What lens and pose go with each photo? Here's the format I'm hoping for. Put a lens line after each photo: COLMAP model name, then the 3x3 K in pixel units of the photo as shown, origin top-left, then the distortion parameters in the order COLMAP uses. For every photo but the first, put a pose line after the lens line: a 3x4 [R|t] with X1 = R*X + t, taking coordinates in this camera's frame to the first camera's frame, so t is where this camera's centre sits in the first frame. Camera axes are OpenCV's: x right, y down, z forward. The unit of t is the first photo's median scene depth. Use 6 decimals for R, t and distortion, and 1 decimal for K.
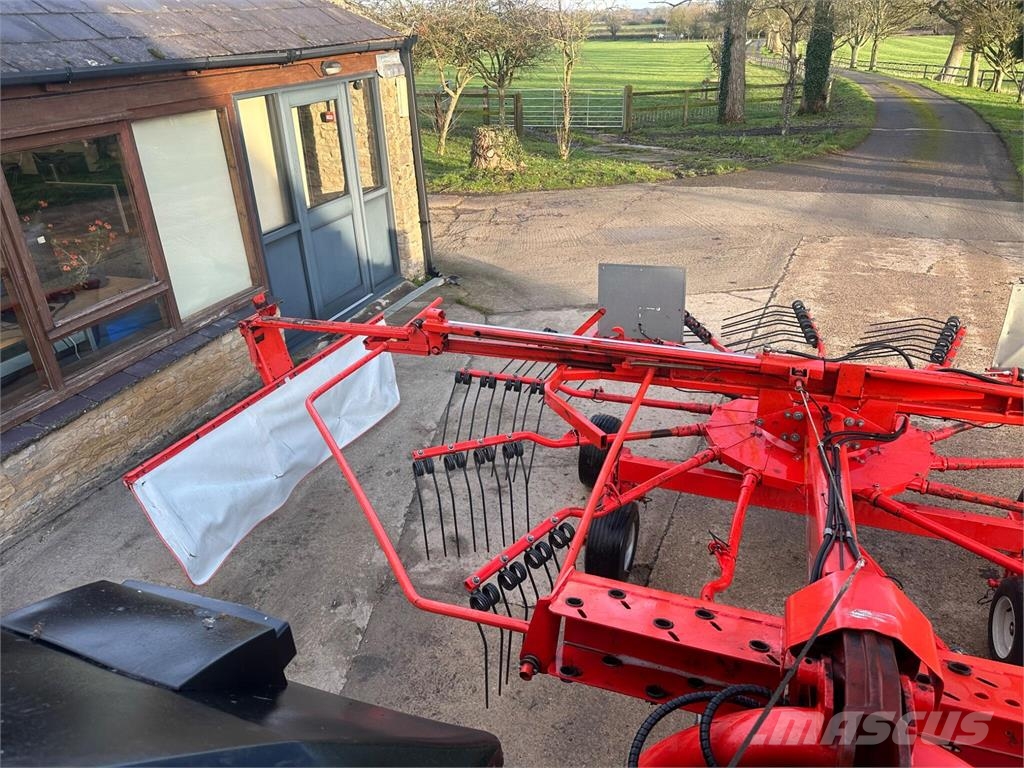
lens RADIAL K [[727.1, 0, 518.7], [0, 727.1, 383.2], [0, 0, 1]] dist [0.050196, -0.042853]
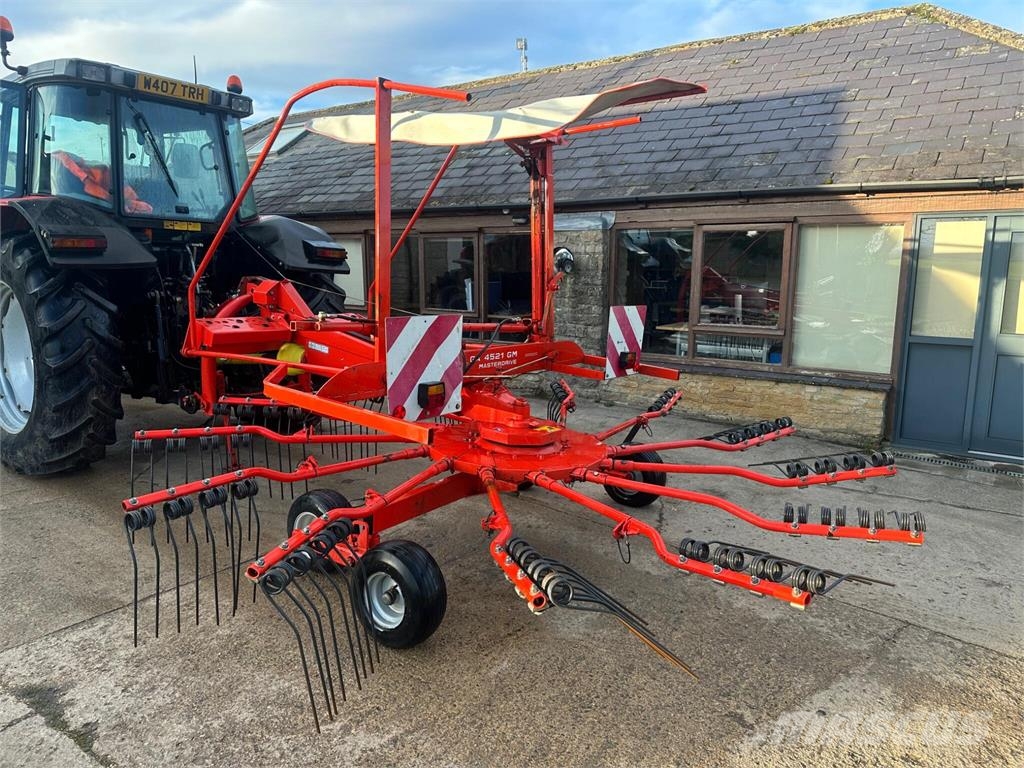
lens RADIAL K [[713.7, 0, 517.9], [0, 713.7, 389.2], [0, 0, 1]] dist [0.104387, -0.116877]
pose [[-0.311788, 0.192251, -0.930499, 0.975566], [-0.427671, 0.846108, 0.318118, -0.252314], [0.848461, 0.497133, -0.181586, 0.808395]]
